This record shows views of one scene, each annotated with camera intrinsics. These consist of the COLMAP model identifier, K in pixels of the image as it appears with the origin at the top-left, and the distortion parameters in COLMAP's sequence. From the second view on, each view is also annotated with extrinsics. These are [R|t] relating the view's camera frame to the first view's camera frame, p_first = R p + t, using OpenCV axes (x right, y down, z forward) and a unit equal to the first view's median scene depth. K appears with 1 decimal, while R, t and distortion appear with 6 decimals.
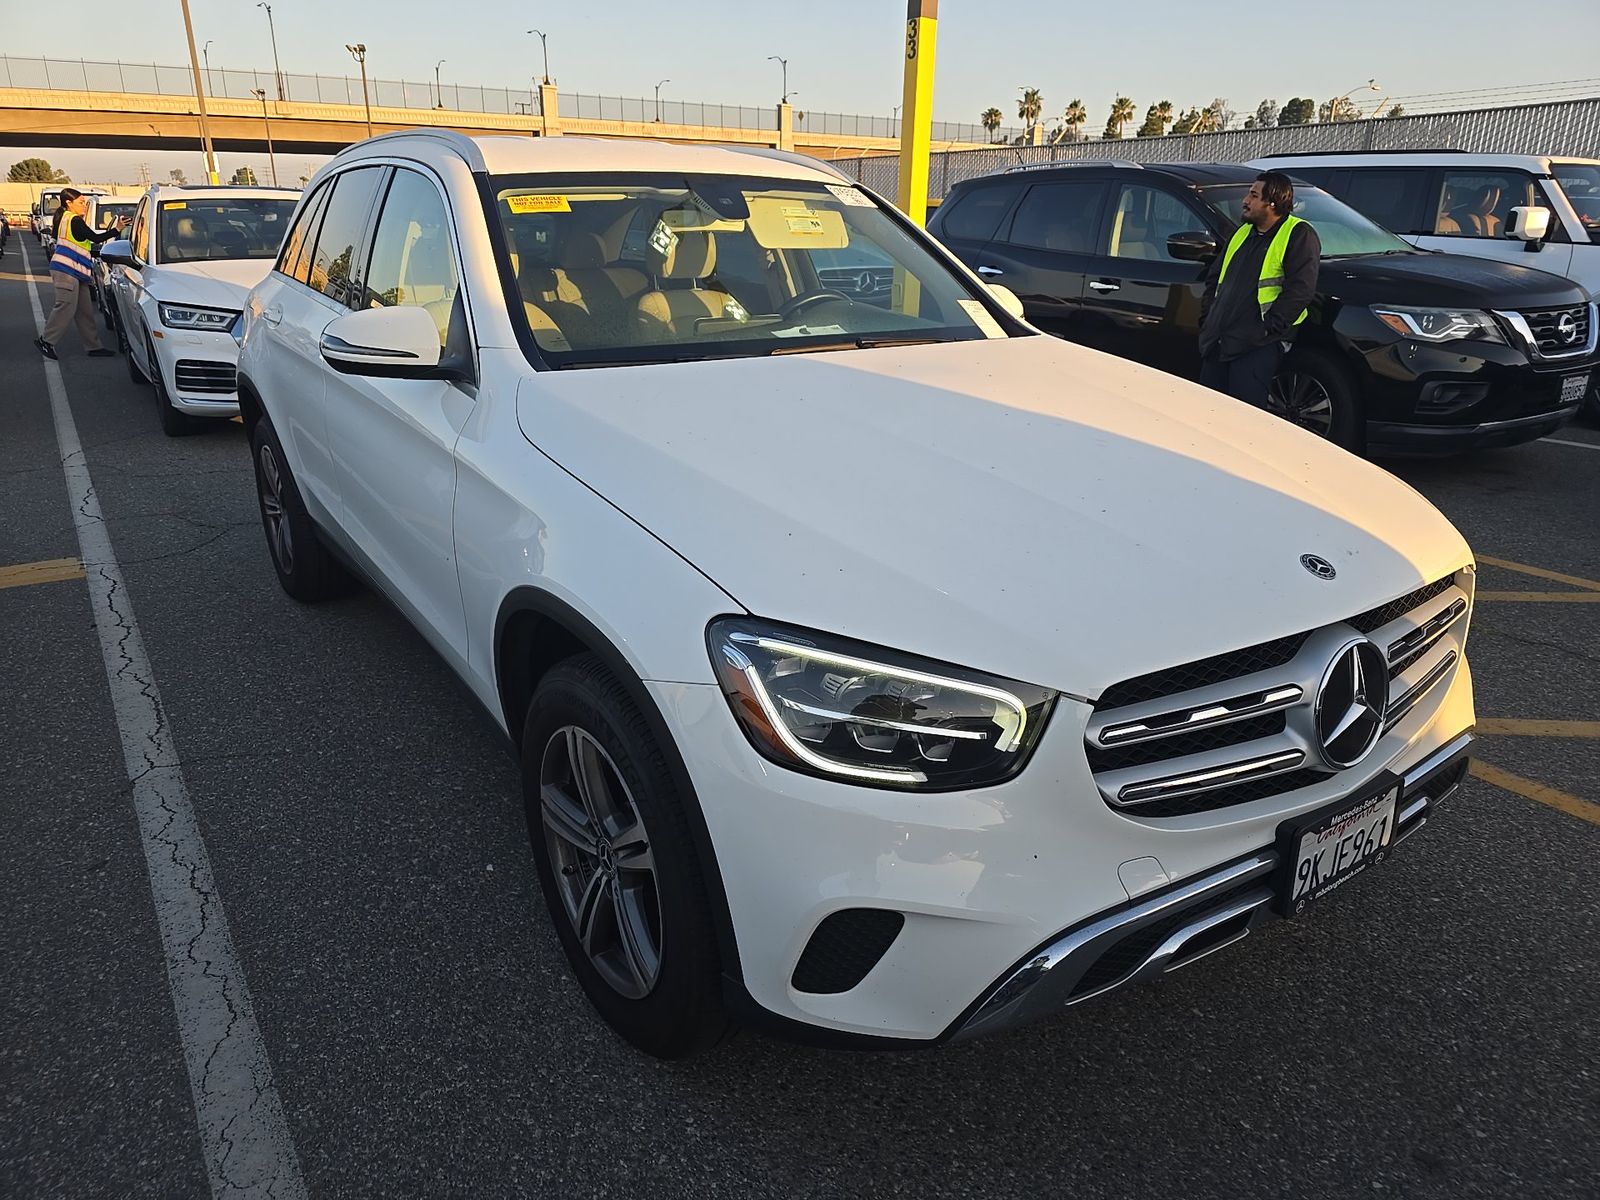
lens RADIAL K [[1082.1, 0, 807.9], [0, 1082.1, 597.1], [0, 0, 1]] dist [0.043548, -0.034072]
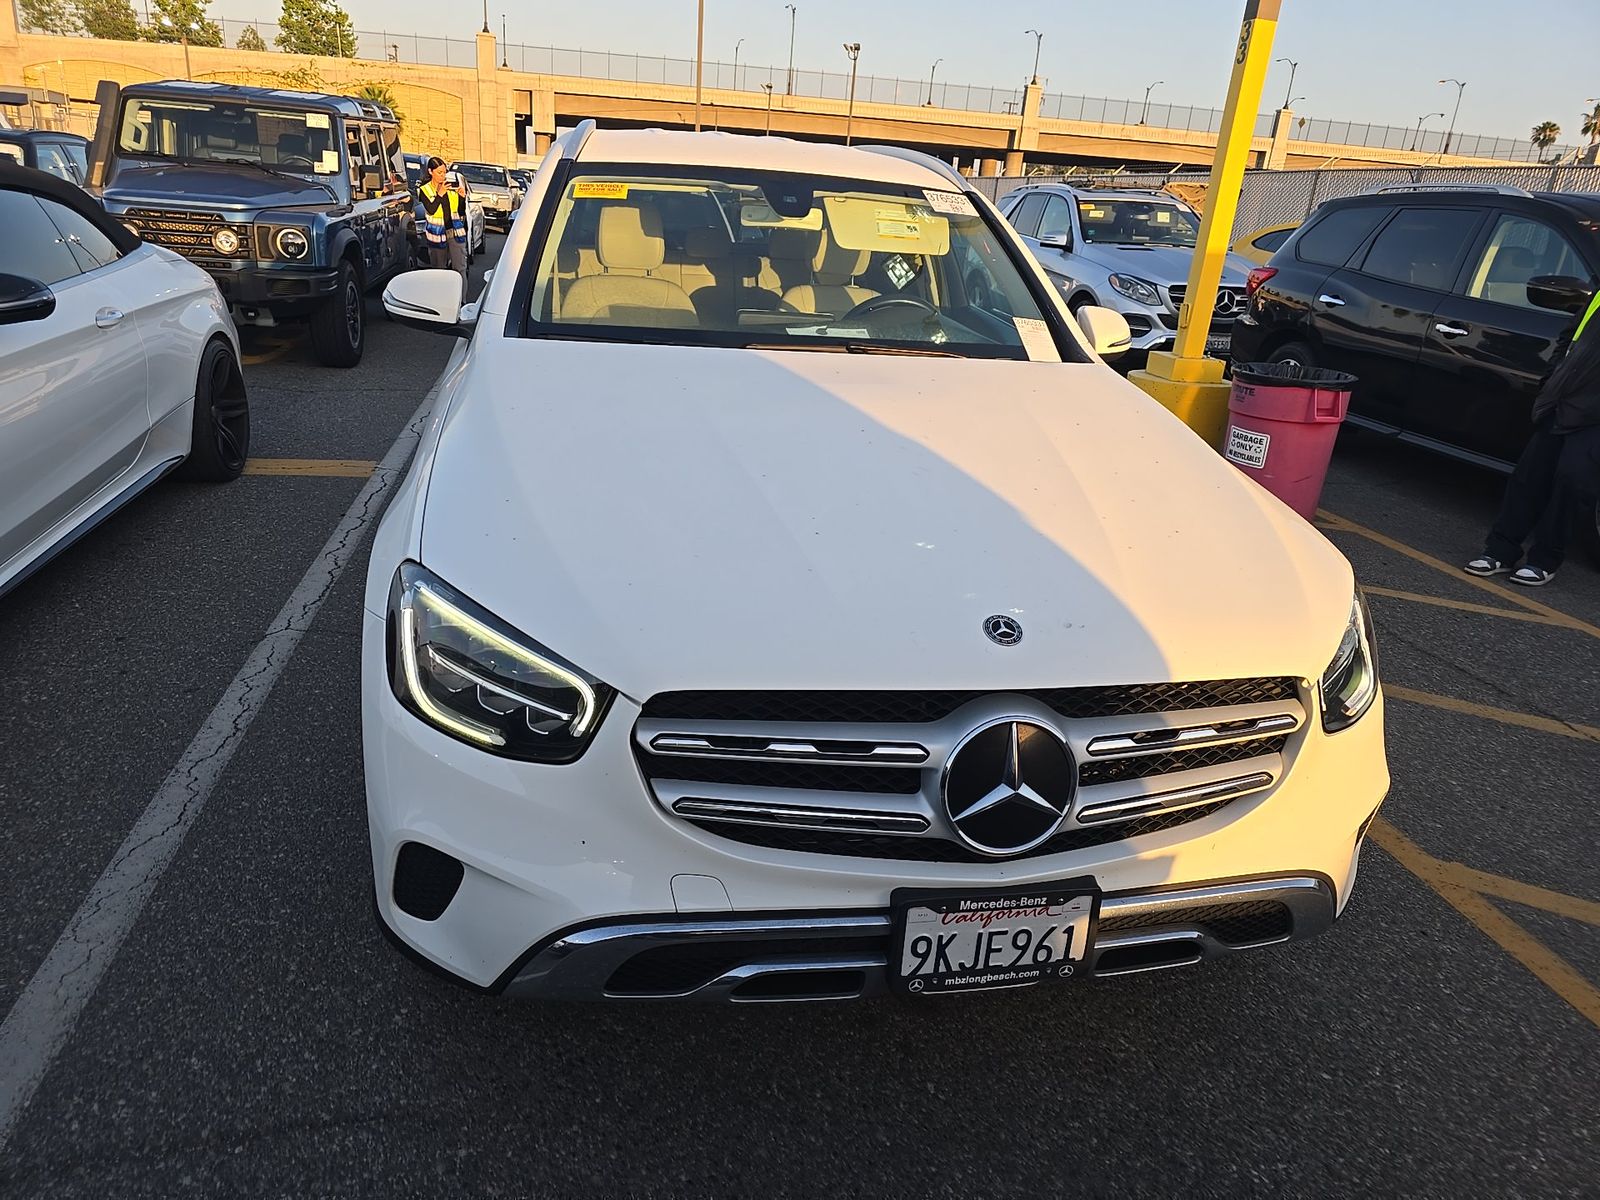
lens RADIAL K [[1082.1, 0, 807.9], [0, 1082.1, 597.1], [0, 0, 1]] dist [0.043548, -0.034072]
pose [[0.918632, 0.188658, -0.347166, 0.388510], [-0.188631, 0.981452, 0.034209, -0.034267], [0.347181, 0.034060, 0.937179, 0.056495]]
